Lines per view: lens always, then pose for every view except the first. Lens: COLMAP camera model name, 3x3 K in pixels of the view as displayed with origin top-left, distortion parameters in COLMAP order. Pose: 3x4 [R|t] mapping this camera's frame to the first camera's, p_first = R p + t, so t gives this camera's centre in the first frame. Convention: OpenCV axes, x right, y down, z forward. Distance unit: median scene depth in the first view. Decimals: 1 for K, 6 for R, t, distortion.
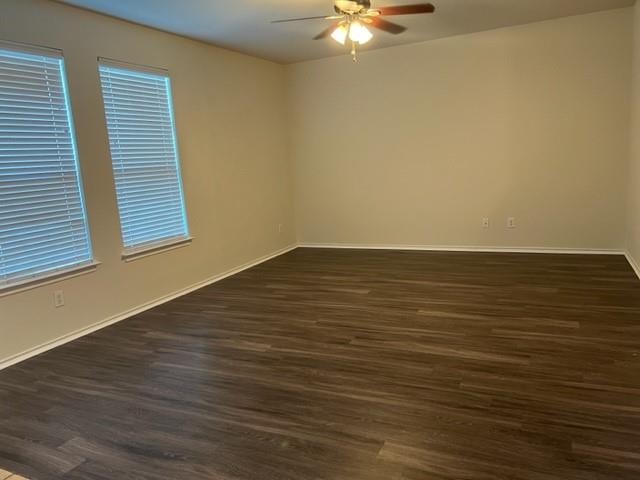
lens RADIAL K [[477.7, 0, 320.0], [0, 477.7, 240.0], [0, 0, 1]] dist [-0.002317, -0.002166]
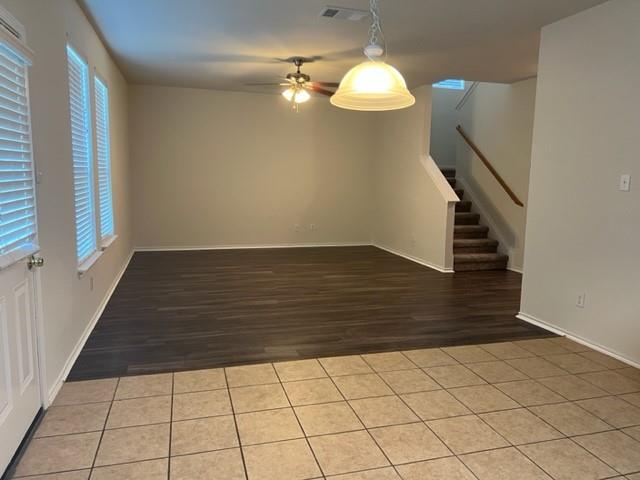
lens RADIAL K [[477.7, 0, 320.0], [0, 477.7, 240.0], [0, 0, 1]] dist [-0.002317, -0.002166]
pose [[0.751031, -0.013767, 0.660124, -1.041027], [0.044511, 0.998564, -0.029816, 0.094469], [-0.658765, 0.051775, 0.750565, -0.205691]]
